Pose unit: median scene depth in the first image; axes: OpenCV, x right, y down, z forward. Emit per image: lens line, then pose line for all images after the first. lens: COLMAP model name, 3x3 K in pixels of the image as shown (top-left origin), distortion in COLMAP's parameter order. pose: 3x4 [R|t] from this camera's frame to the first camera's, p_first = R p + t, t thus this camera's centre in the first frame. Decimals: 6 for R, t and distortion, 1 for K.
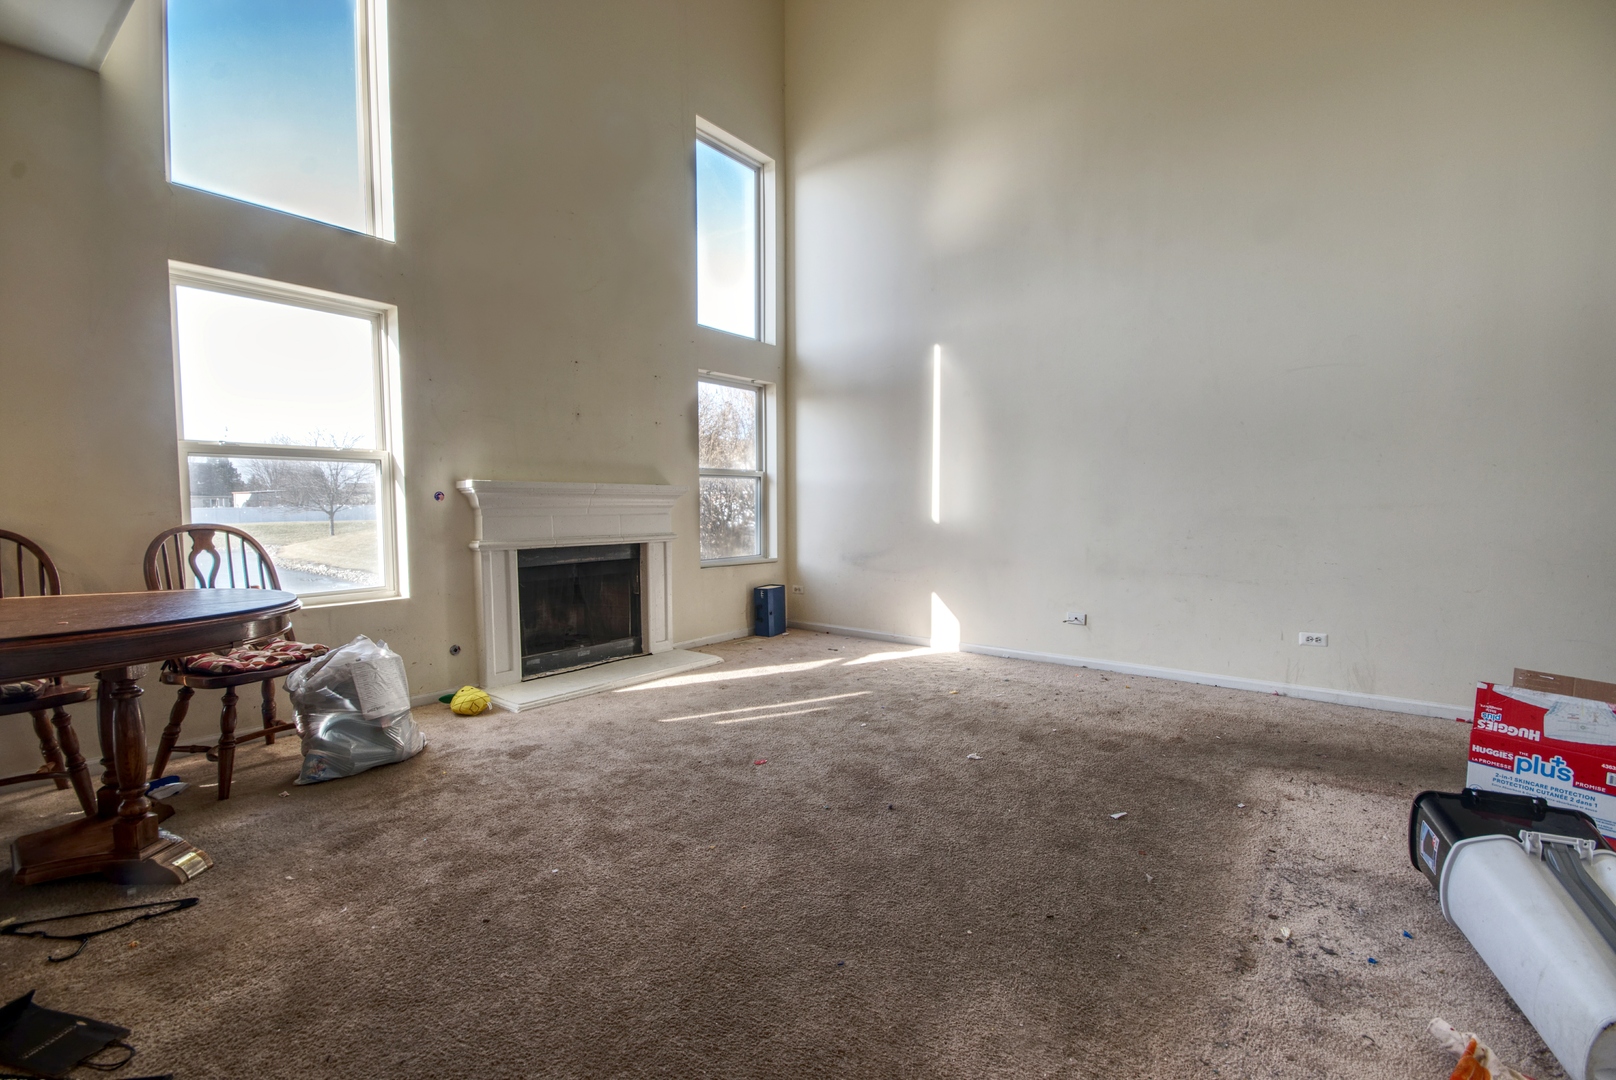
lens RADIAL K [[706.5, 0, 808.0], [0, 706.5, 540.0], [0, 0, 1]] dist [-0.000830, -0.000319]
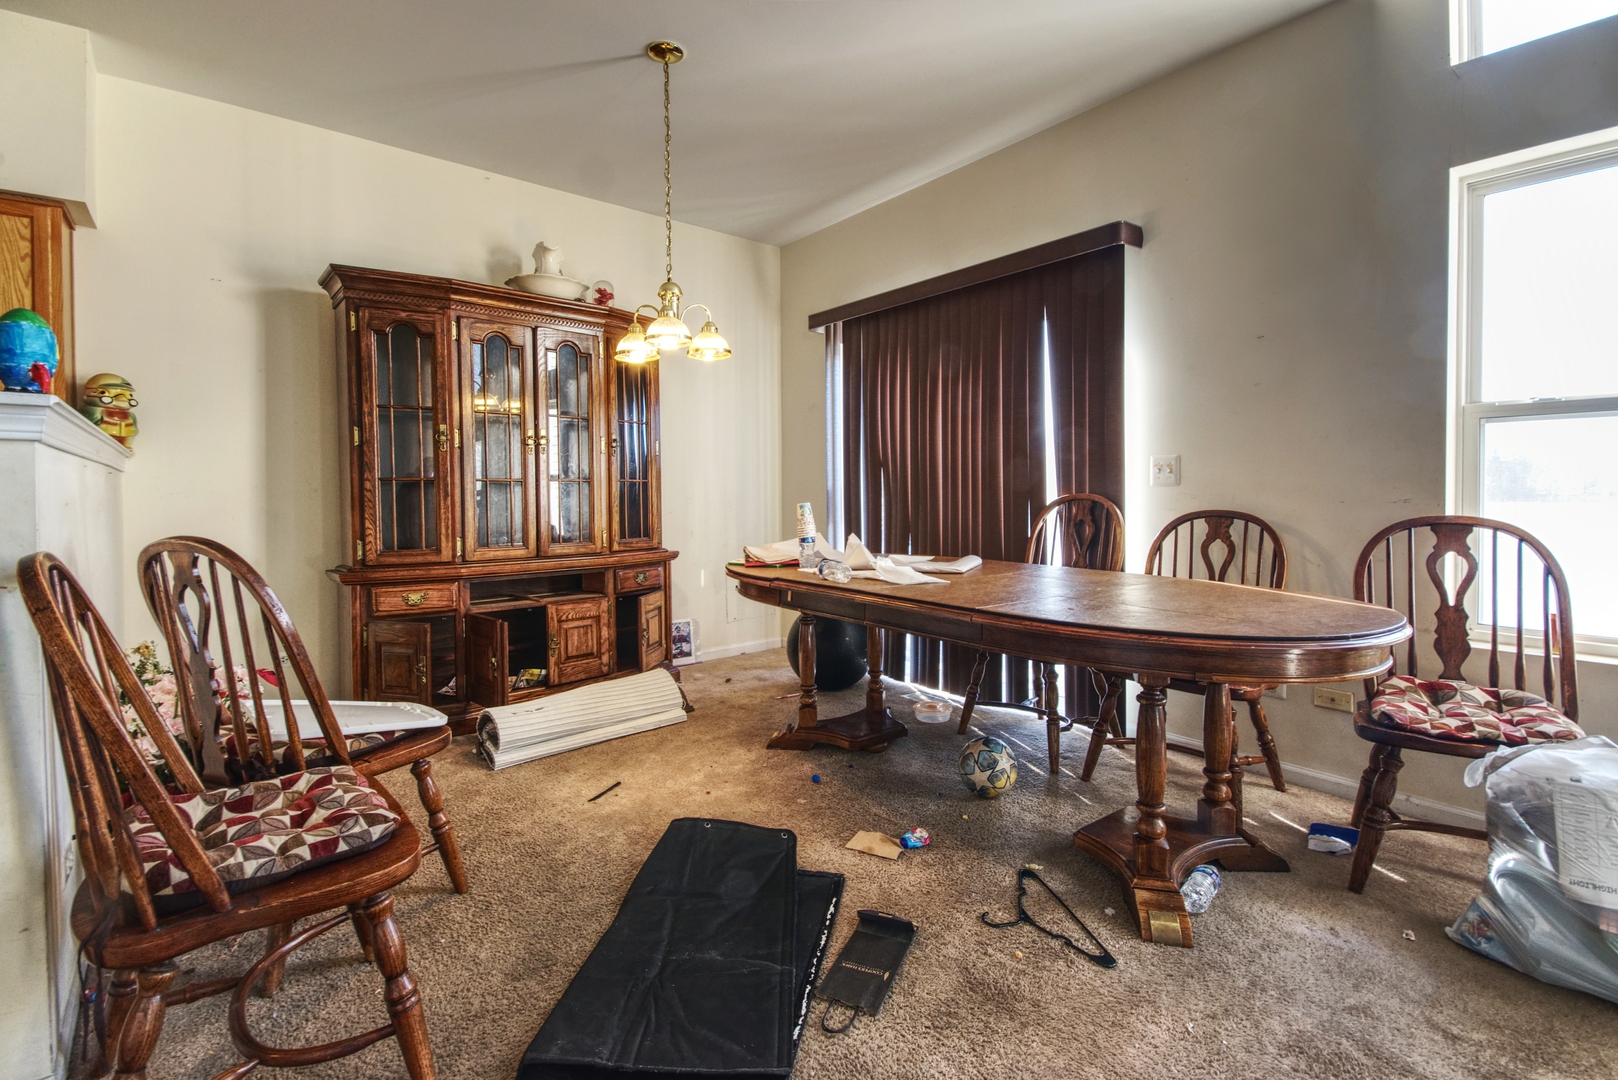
lens RADIAL K [[736.9, 0, 799.8], [0, 736.9, 498.8], [0, 0, 1]] dist [-0.000039, -0.000631]
pose [[-0.234076, 0.014175, -0.972115, 0.037486], [-0.046029, 0.998611, 0.025645, -0.028198], [0.971128, 0.050748, -0.233098, 0.512671]]
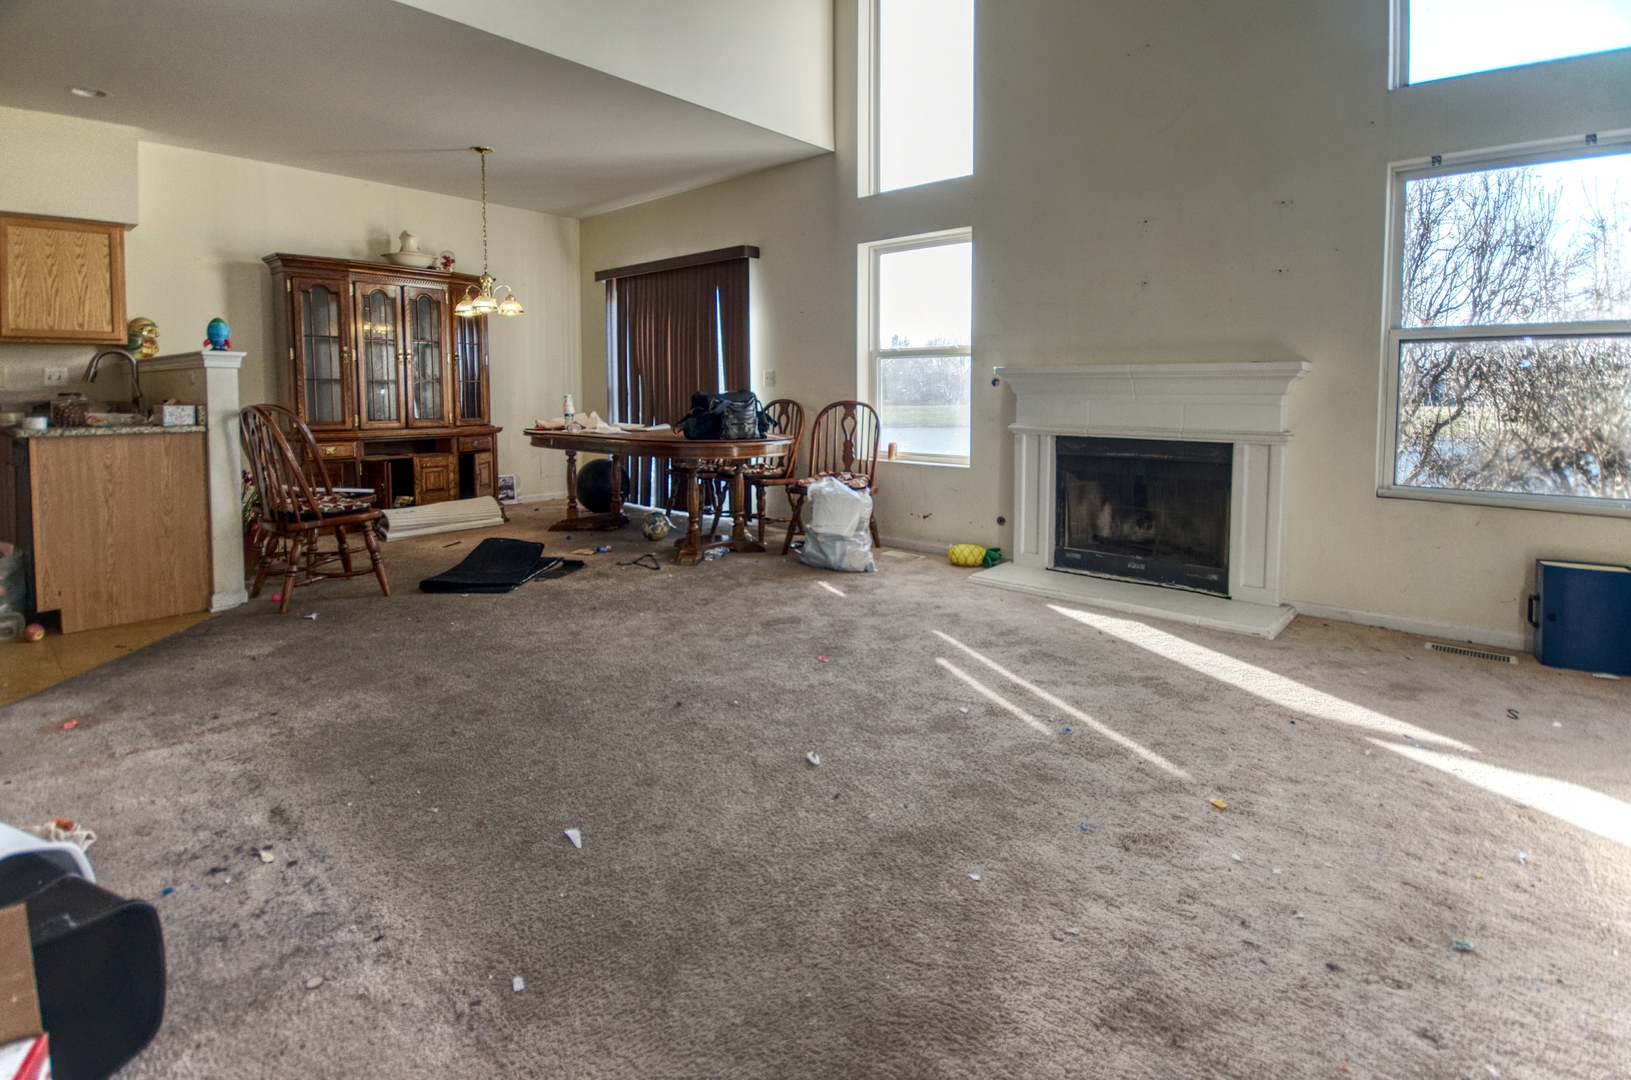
lens RADIAL K [[767.0, 0, 820.0], [0, 767.0, 427.9], [0, 0, 1]] dist [0.000578, 0.000565]
pose [[-0.049838, 0.049629, -0.997524, 0.927949], [-0.054245, 0.997156, 0.052320, -0.048629], [0.997283, 0.056718, -0.047004, 1.001304]]
